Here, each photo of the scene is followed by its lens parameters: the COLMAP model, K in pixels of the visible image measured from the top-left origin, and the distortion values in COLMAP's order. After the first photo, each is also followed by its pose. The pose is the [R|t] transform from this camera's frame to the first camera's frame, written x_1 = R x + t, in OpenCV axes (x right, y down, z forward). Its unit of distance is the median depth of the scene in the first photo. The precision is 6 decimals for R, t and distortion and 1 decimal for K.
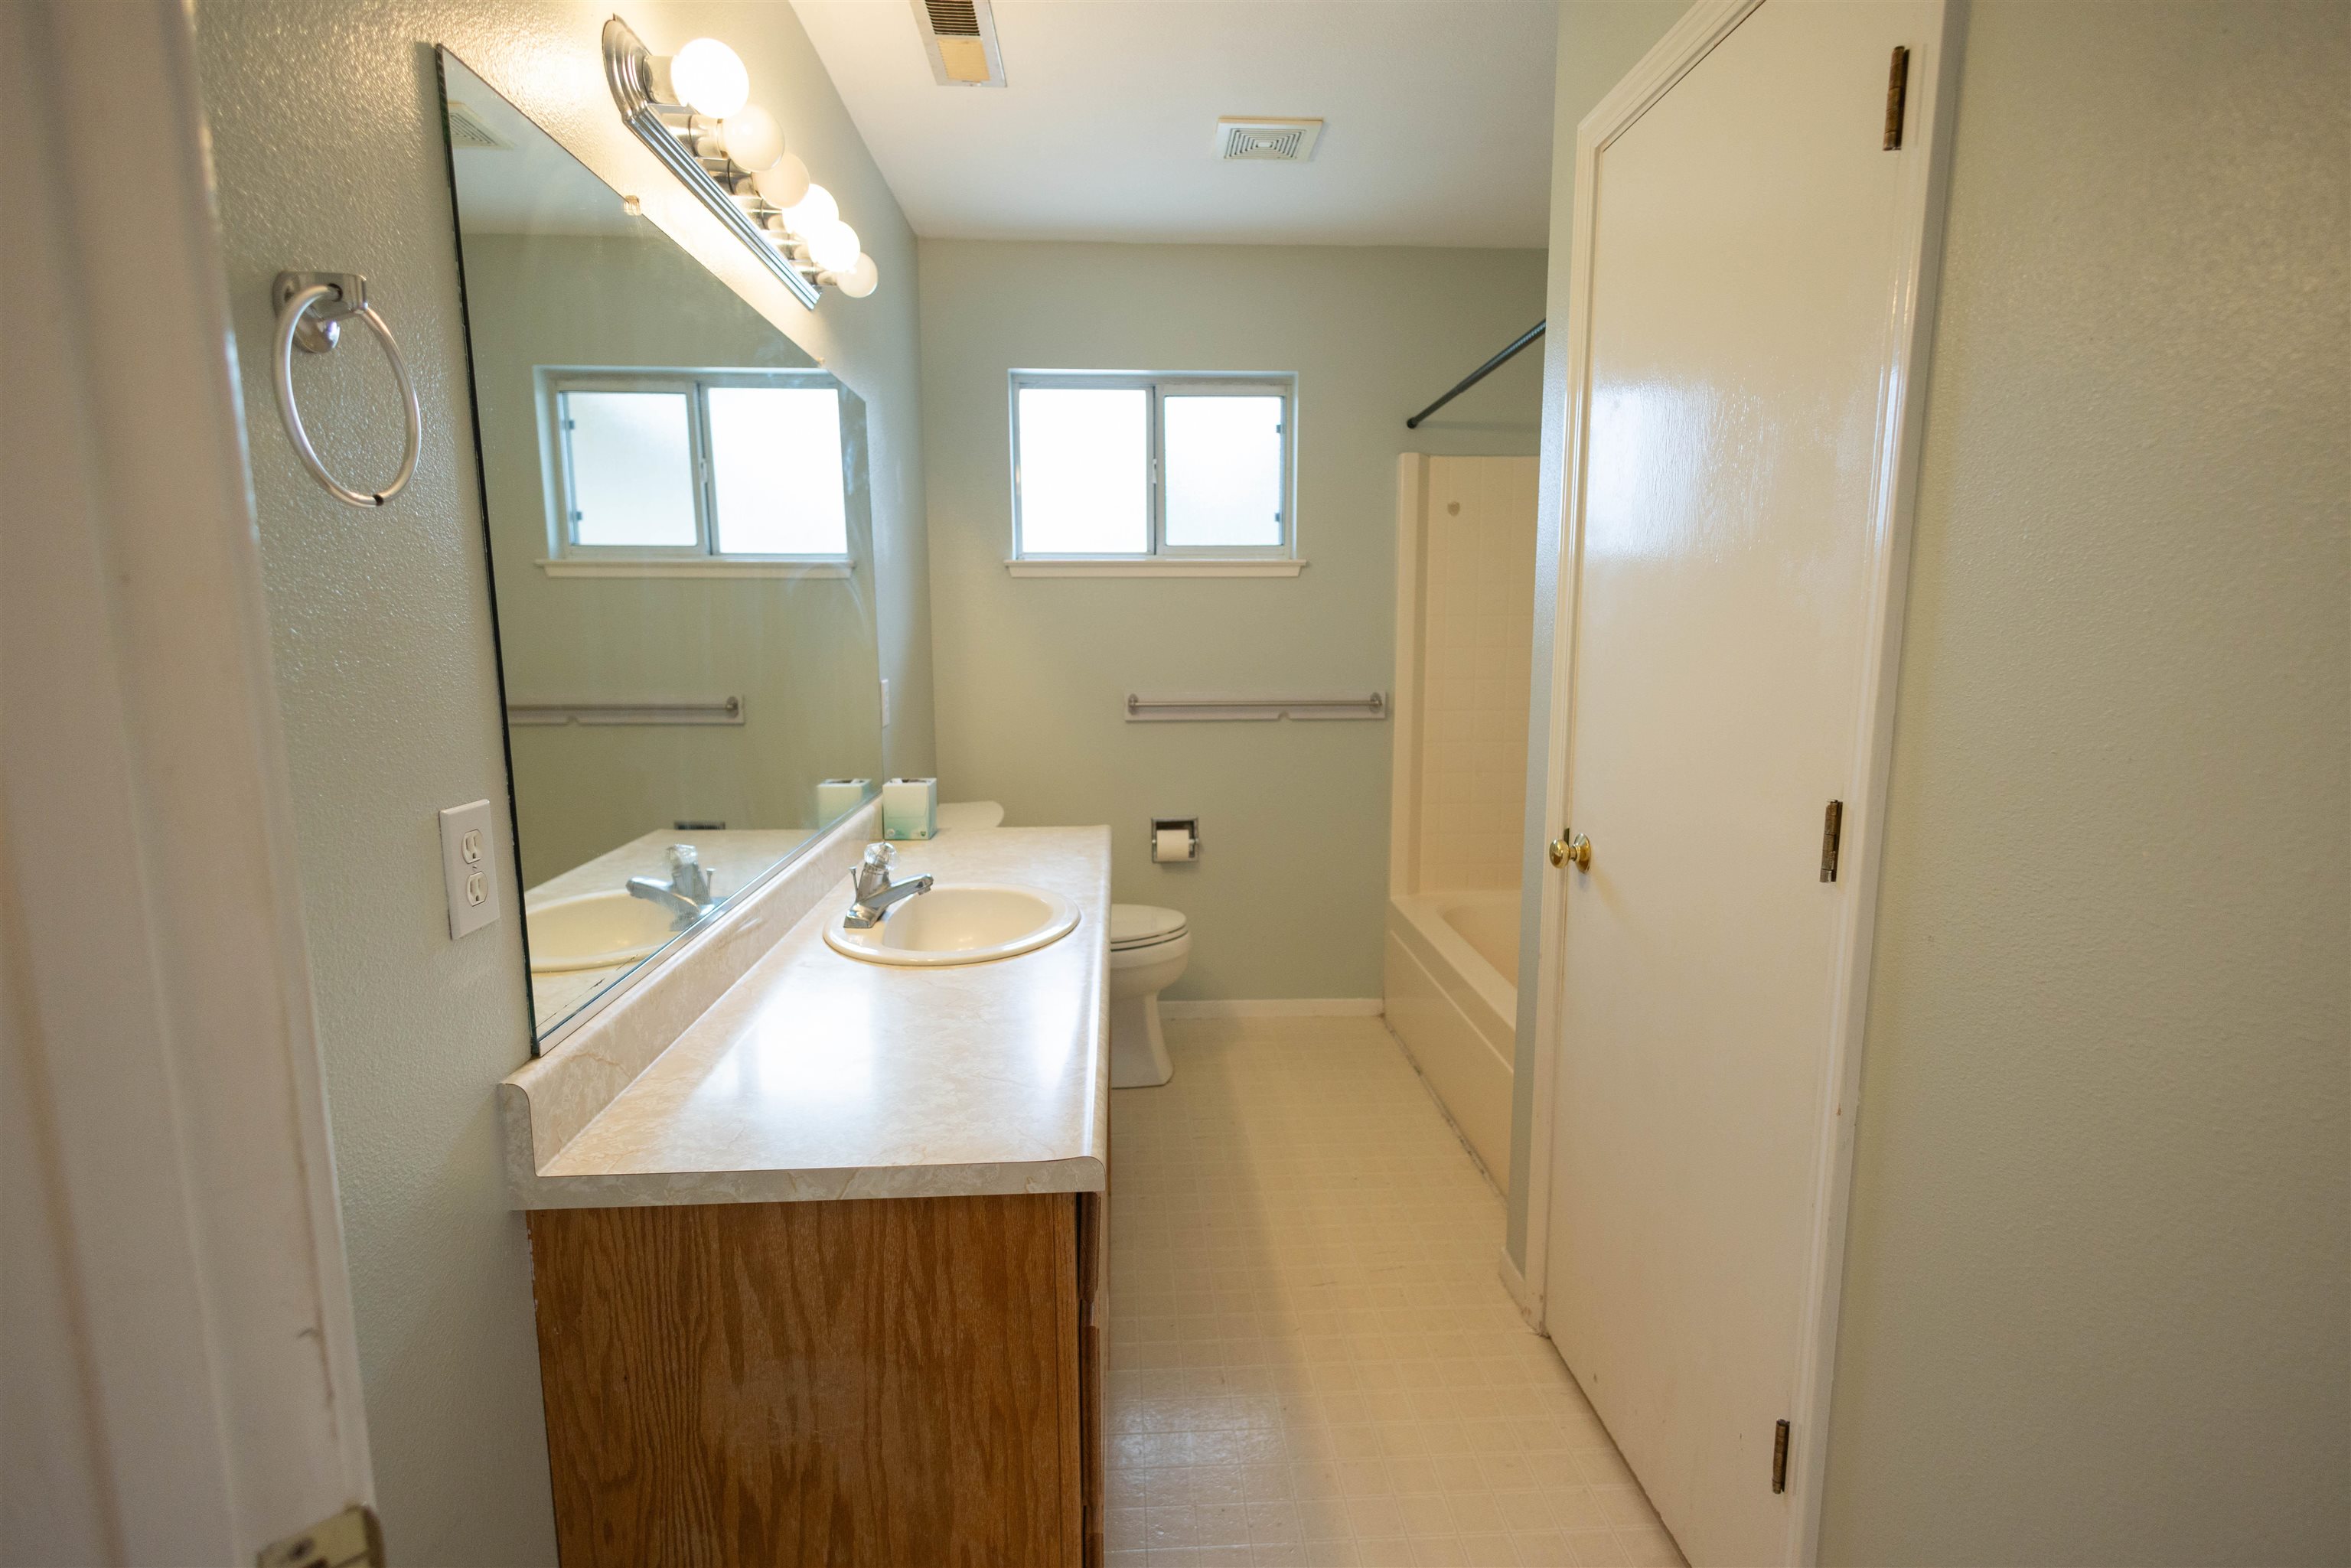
lens RADIAL K [[1114.0, 0, 1175.5], [0, 1114.0, 784.0], [0, 0, 1]] dist [0.045748, -0.000046]
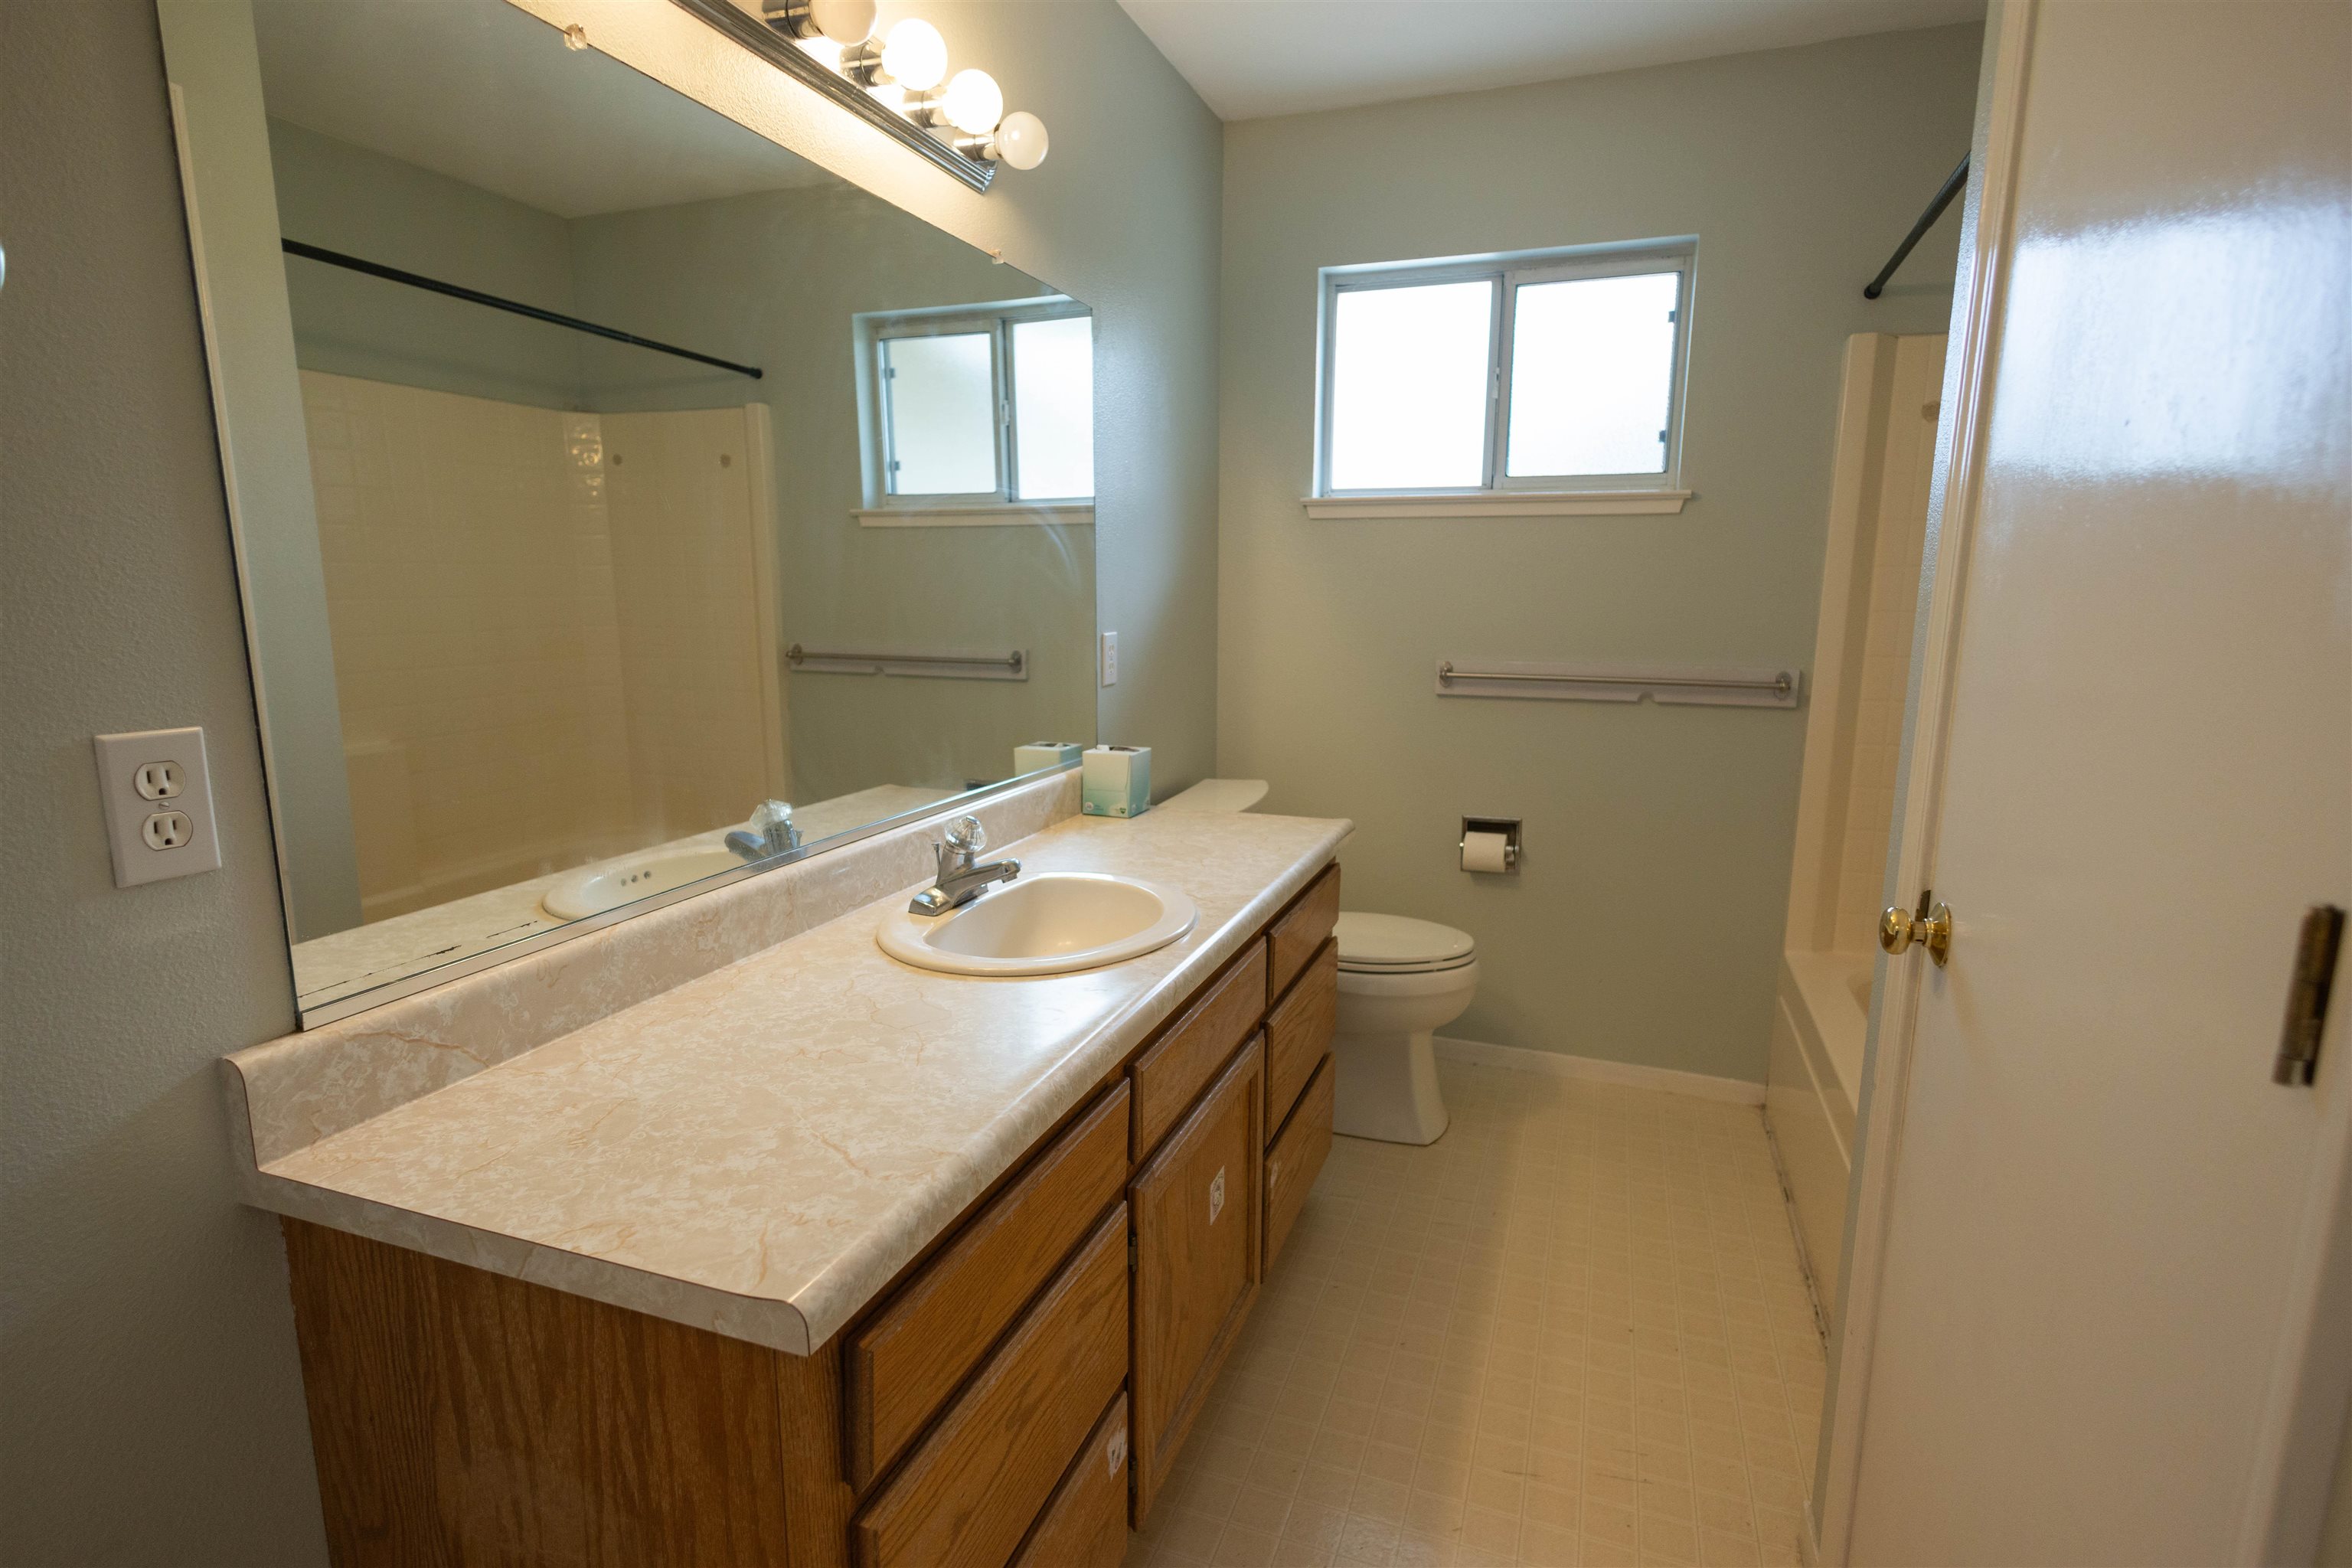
lens RADIAL K [[1163.9, 0, 1179.2], [0, 1163.9, 794.5], [0, 0, 1]] dist [0.037113, 0.000206]
pose [[0.917355, 0.078574, -0.390238, 0.184573], [-0.067655, 0.996838, 0.041673, -0.010007], [0.392278, -0.011827, 0.919771, 0.204343]]
